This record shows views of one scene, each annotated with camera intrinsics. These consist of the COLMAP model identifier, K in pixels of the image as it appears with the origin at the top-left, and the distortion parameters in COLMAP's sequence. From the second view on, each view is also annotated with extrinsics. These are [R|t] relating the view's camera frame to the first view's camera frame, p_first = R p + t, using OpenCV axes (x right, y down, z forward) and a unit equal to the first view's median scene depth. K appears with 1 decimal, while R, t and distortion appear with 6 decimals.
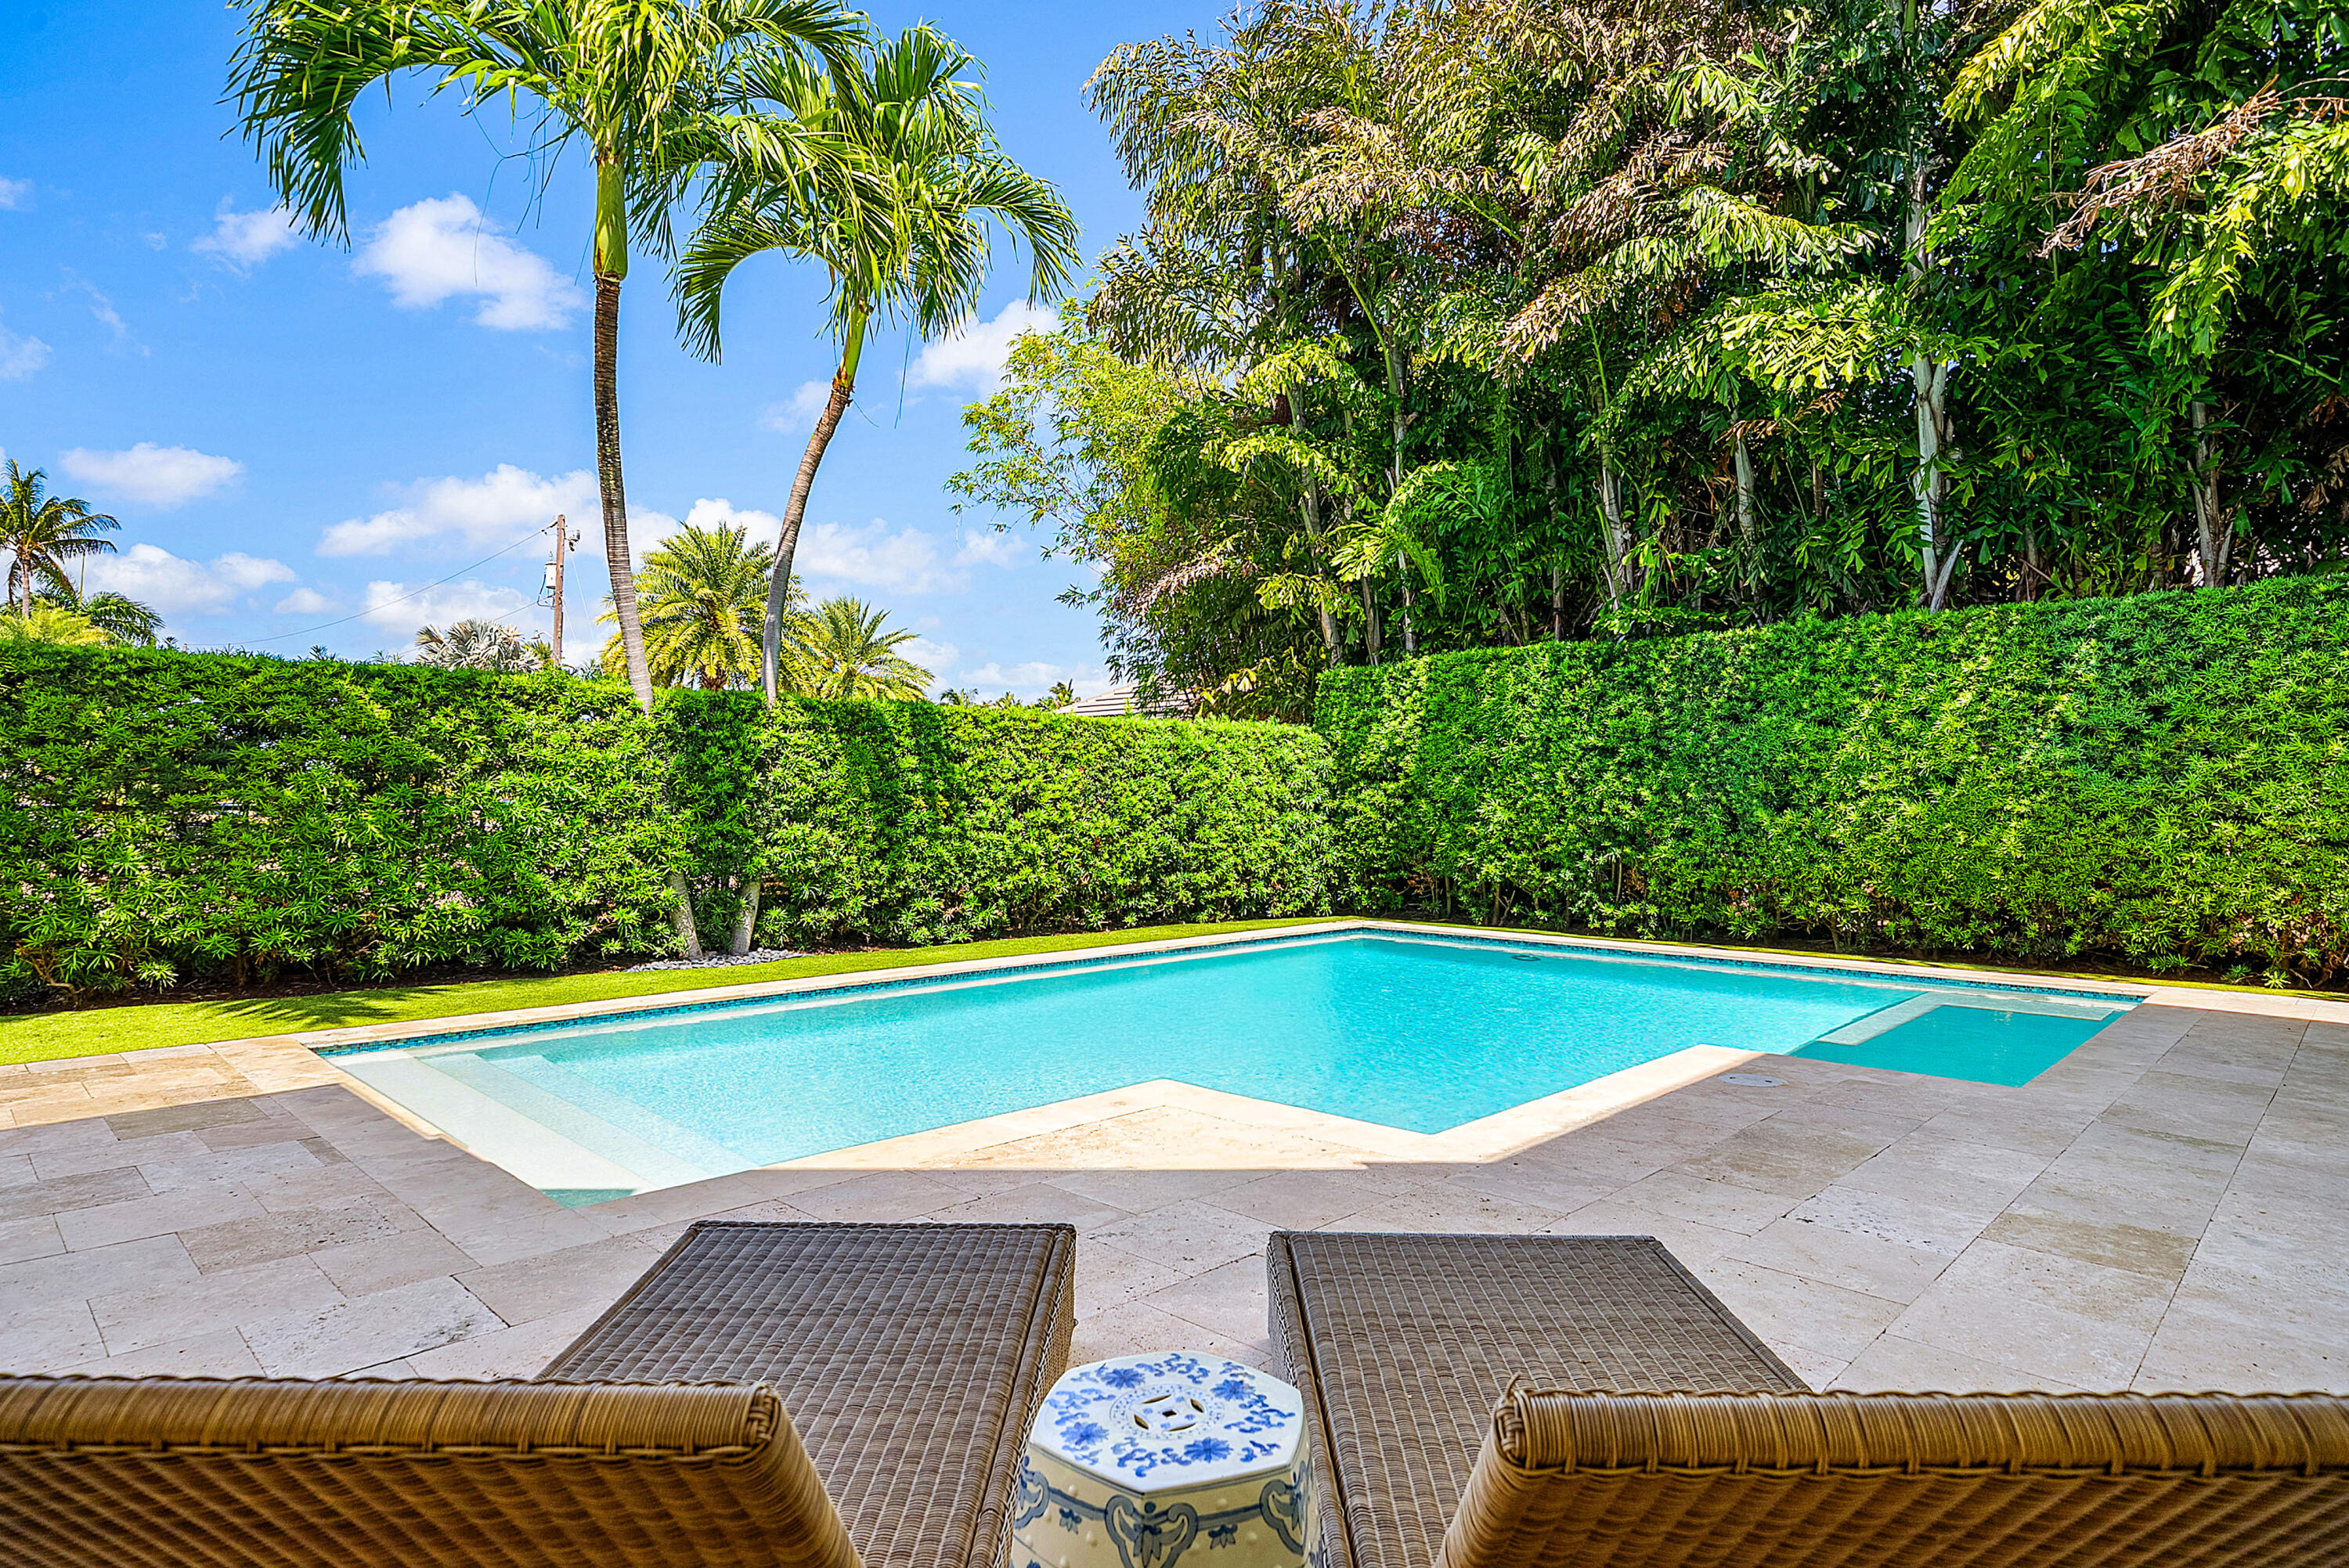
lens RADIAL K [[1262.0, 0, 1159.6], [0, 1262.0, 807.5], [0, 0, 1]] dist [-0.011579, 0.010133]
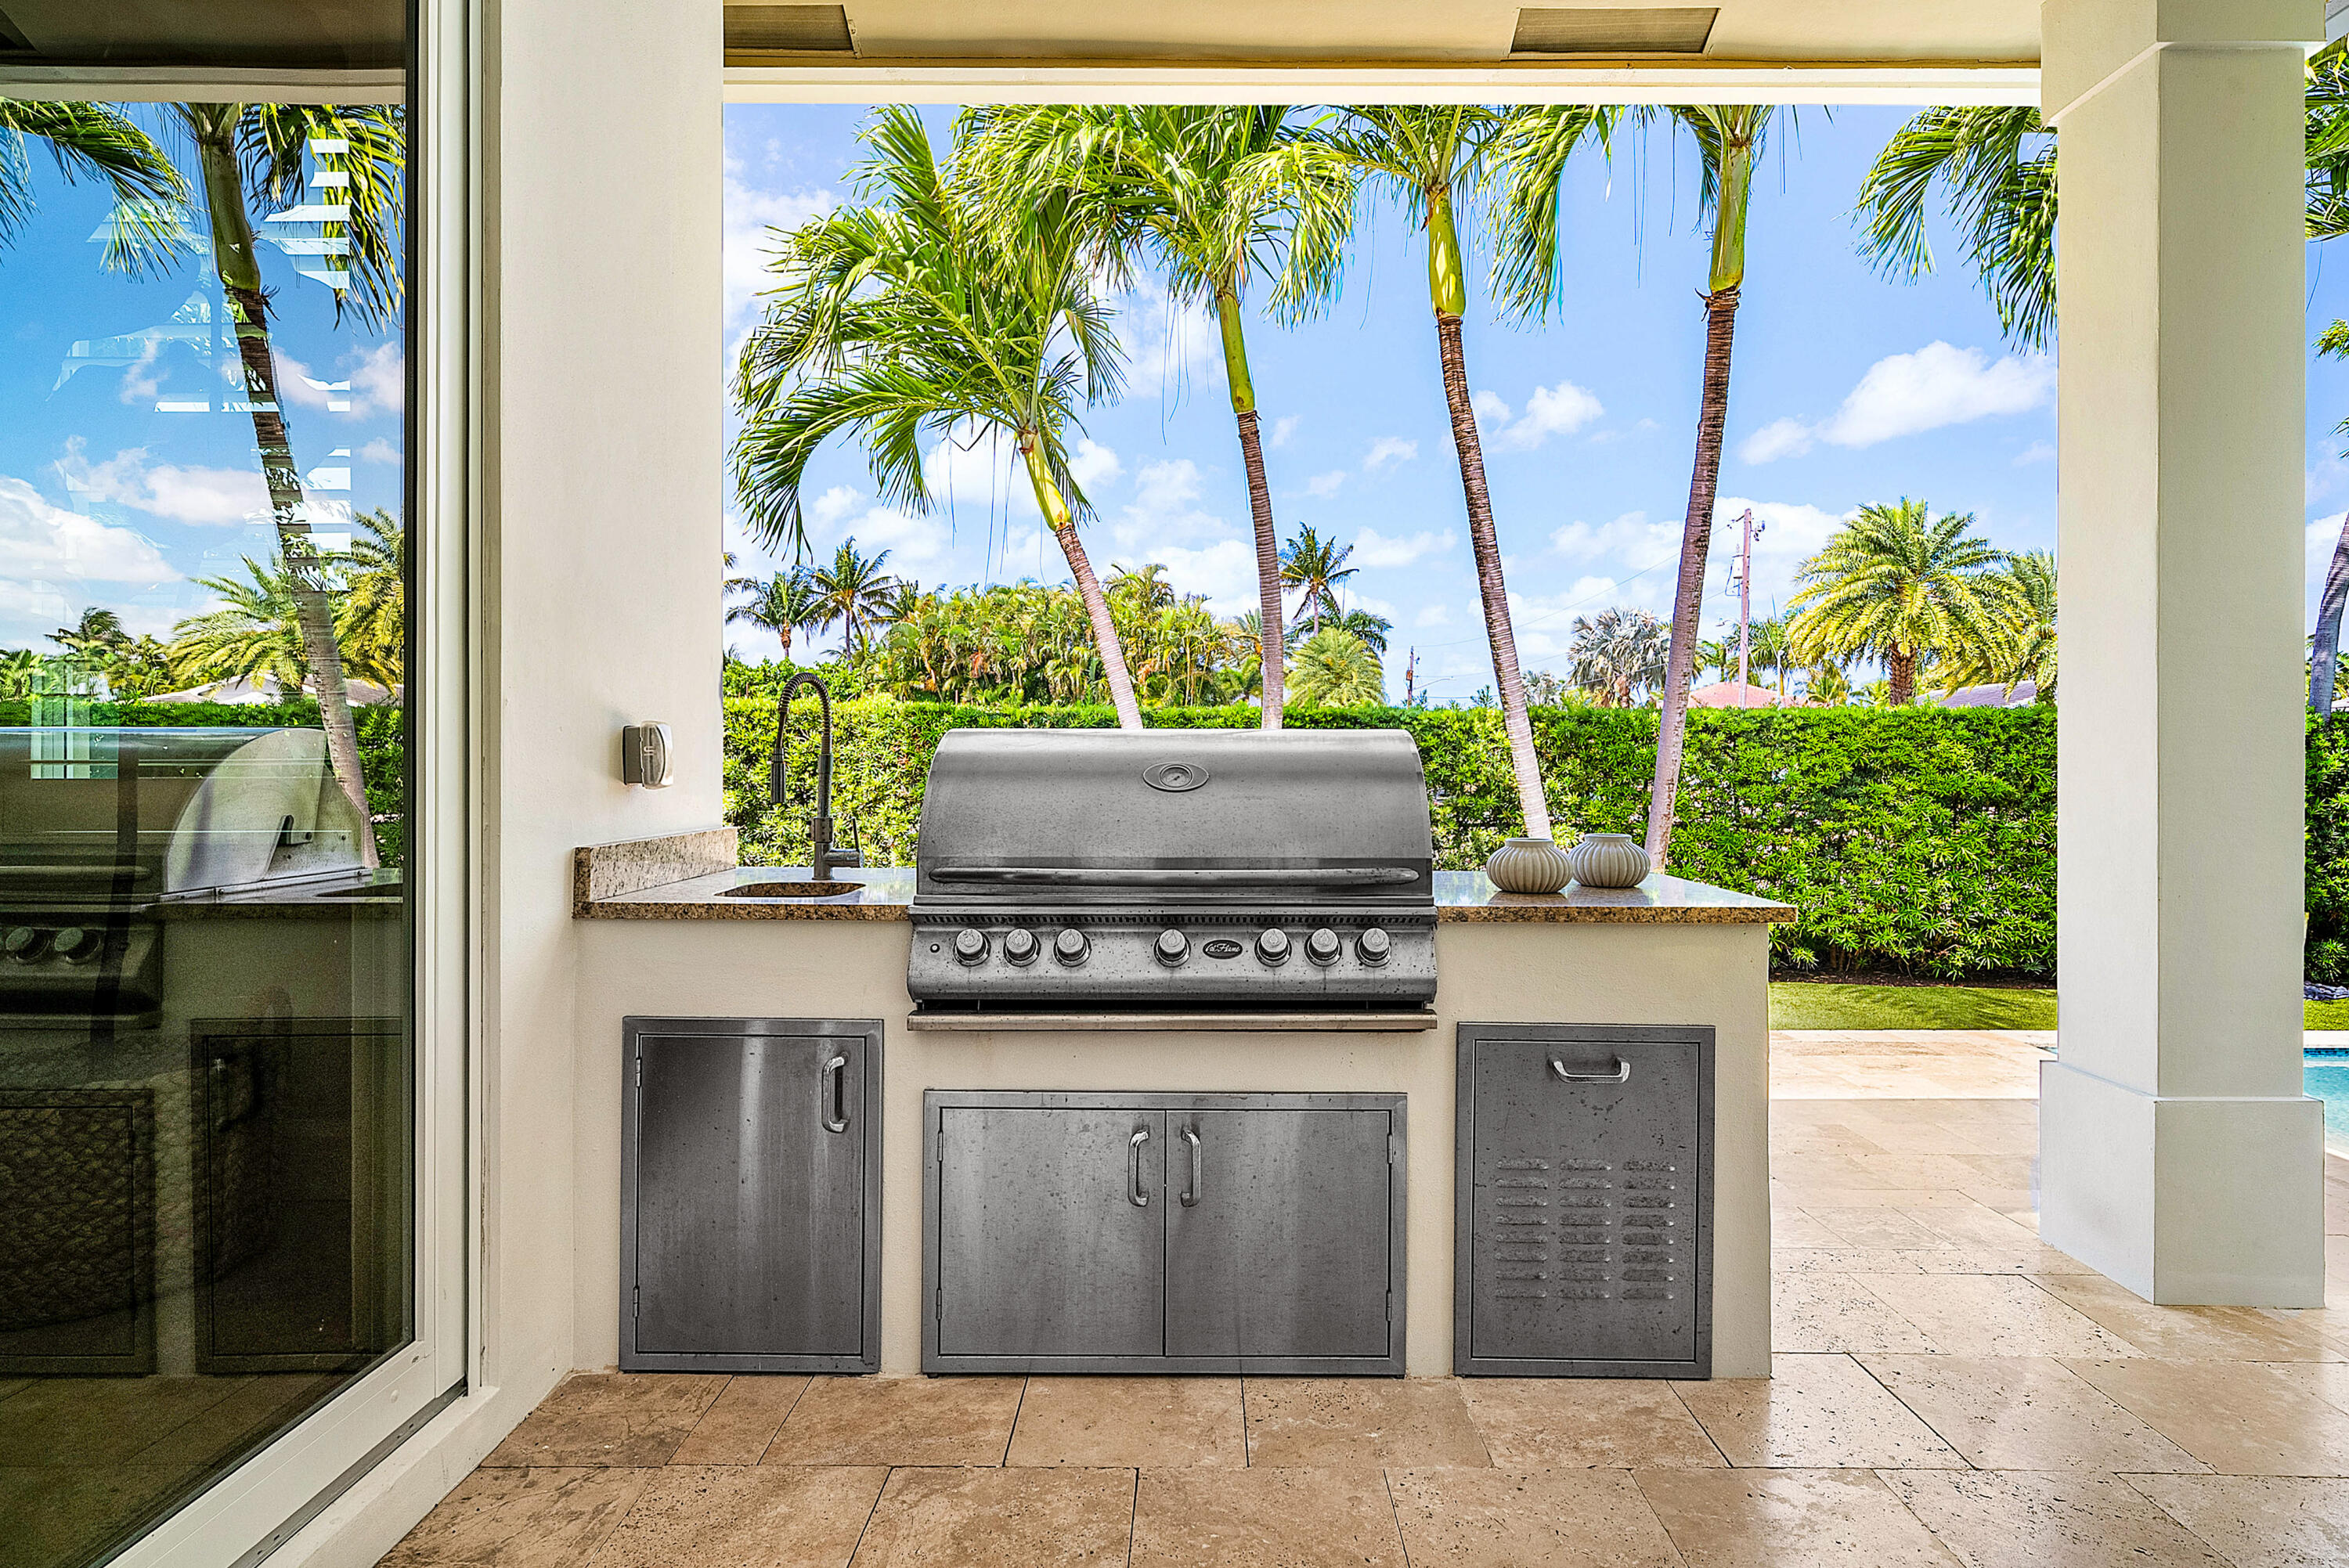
lens RADIAL K [[1262.0, 0, 1191.1], [0, 1262.0, 761.1], [0, 0, 1]] dist [-0.011579, 0.010133]
pose [[0.714958, -0.000040, -0.699168, -0.226362], [-0.004172, 0.999982, -0.004324, -0.041879], [0.699155, 0.006008, 0.714945, -0.245773]]
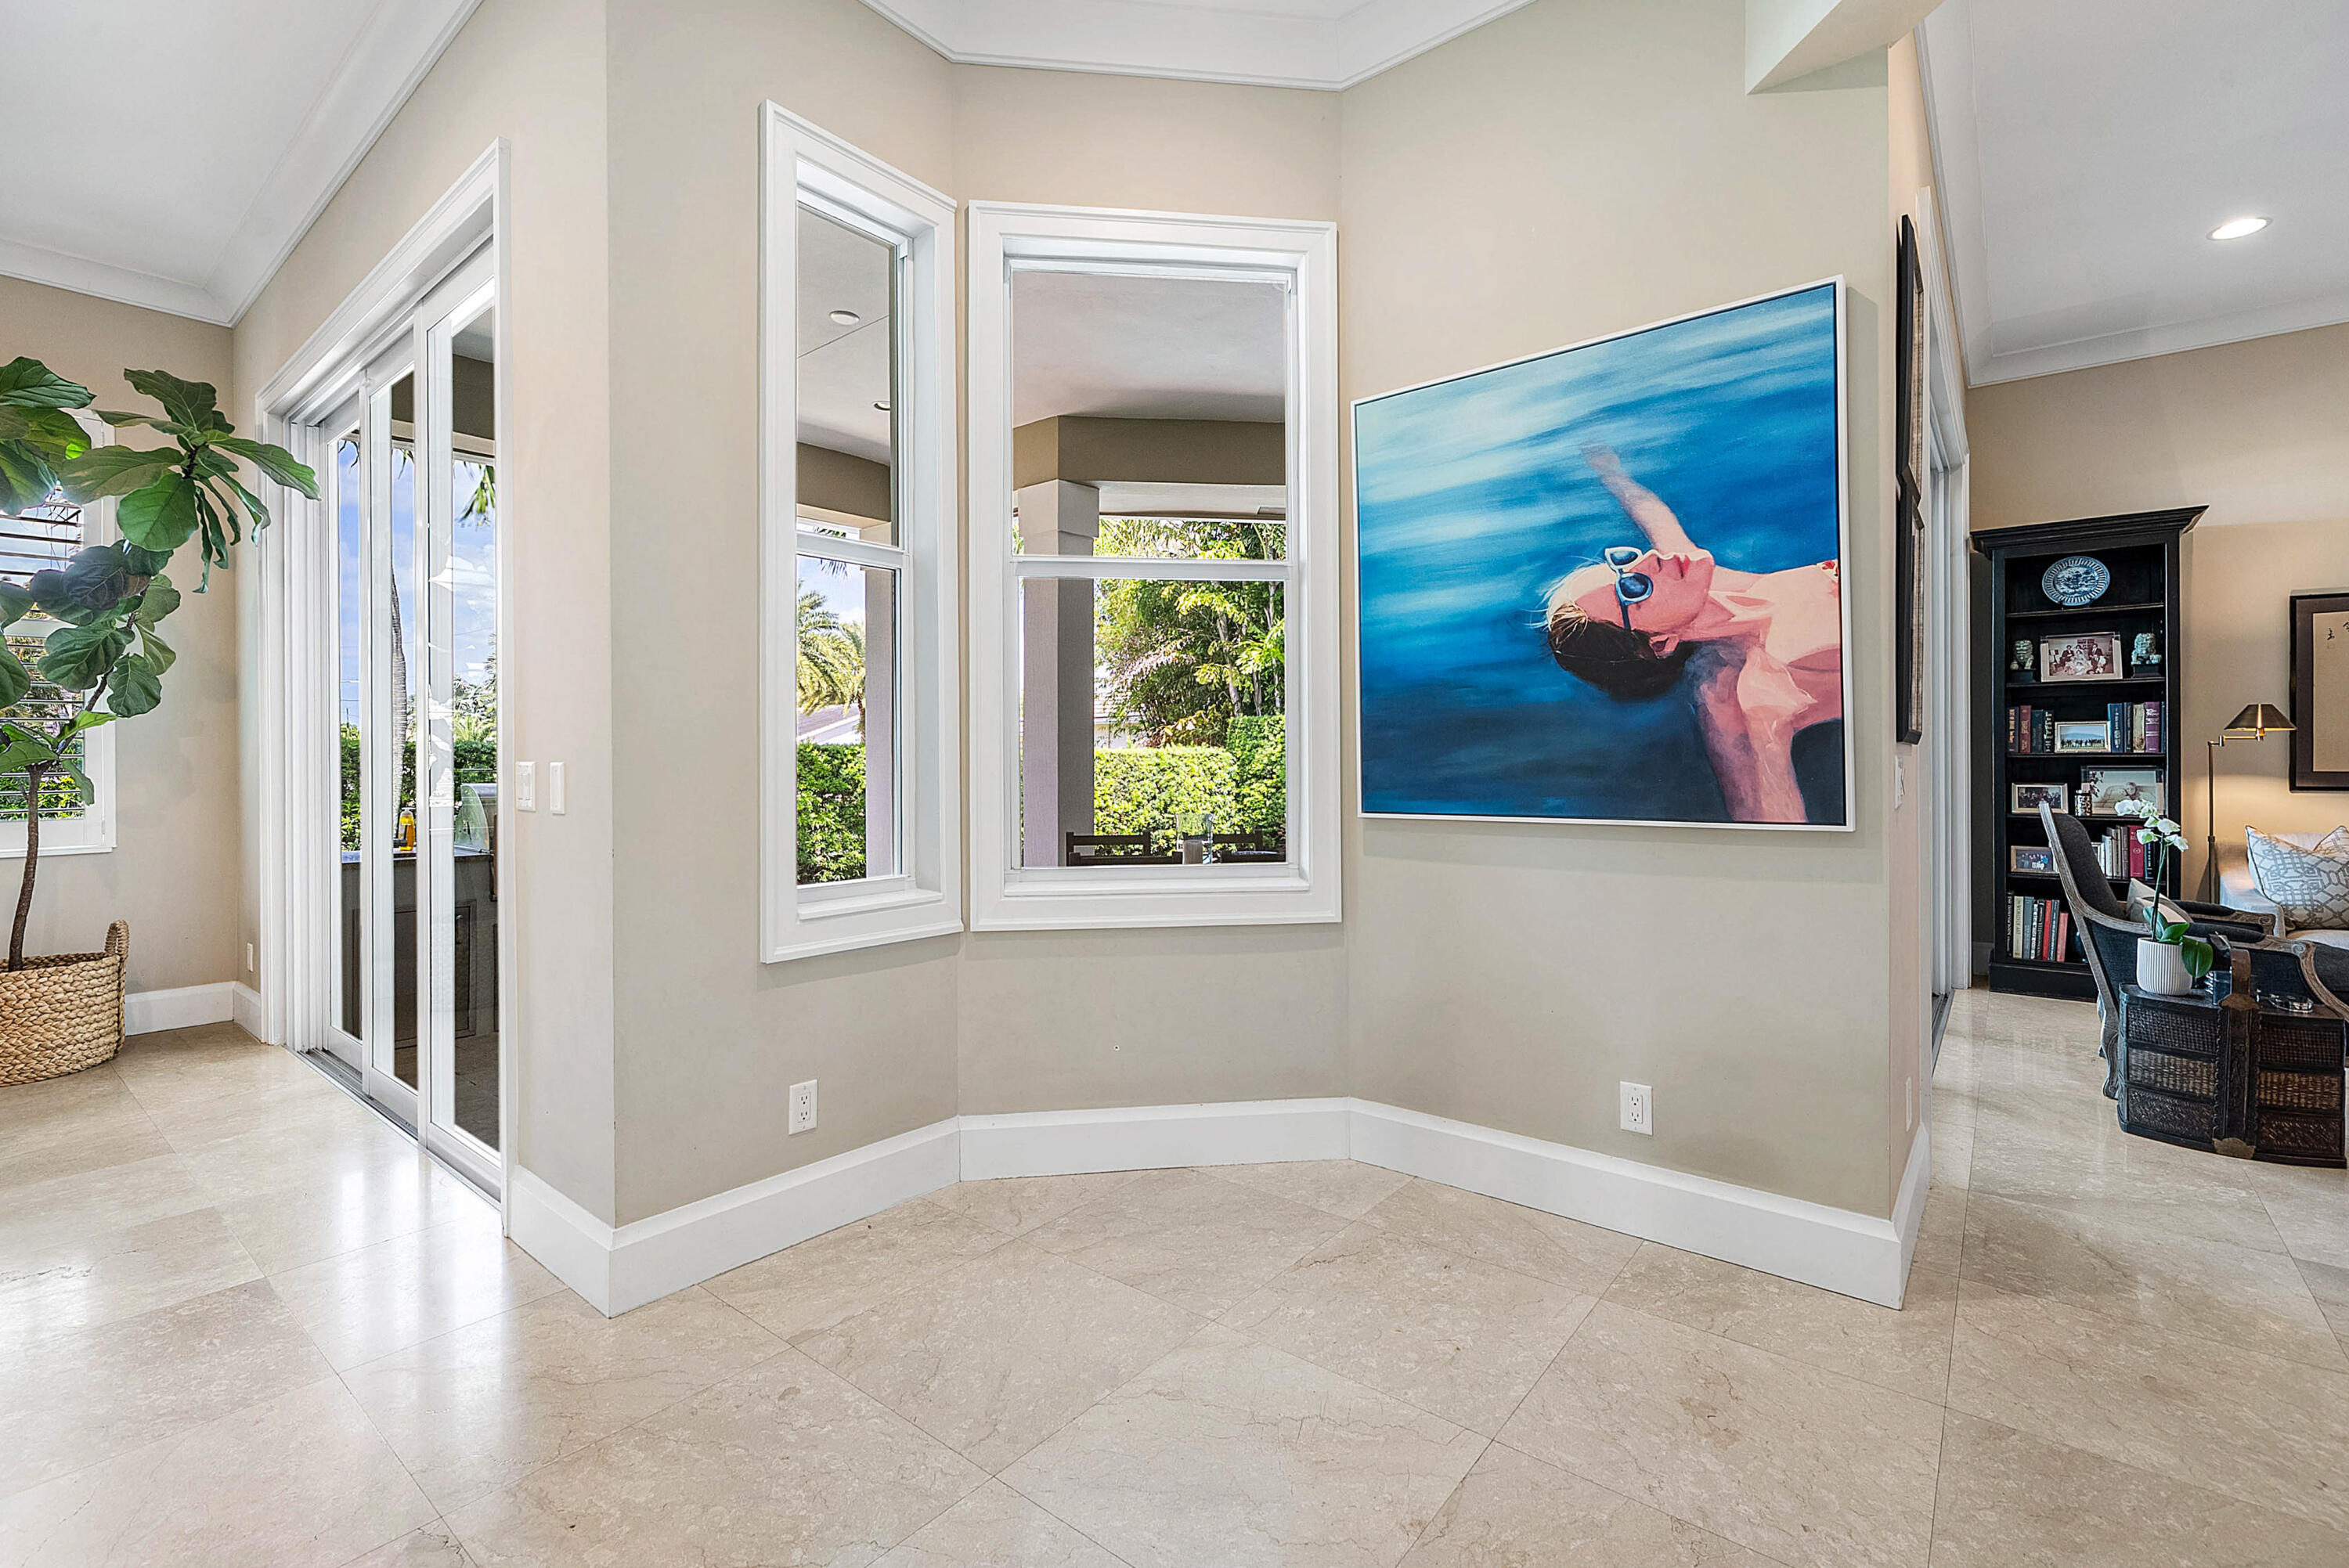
lens RADIAL K [[1031.9, 0, 1144.1], [0, 1031.9, 758.3], [0, 0, 1]] dist [-0.001045, 0.000220]
pose [[0.996880, -0.005557, 0.078742, -0.147271], [0.005778, 0.999980, -0.002576, -0.059654], [-0.078726, 0.003023, 0.996892, -0.620882]]
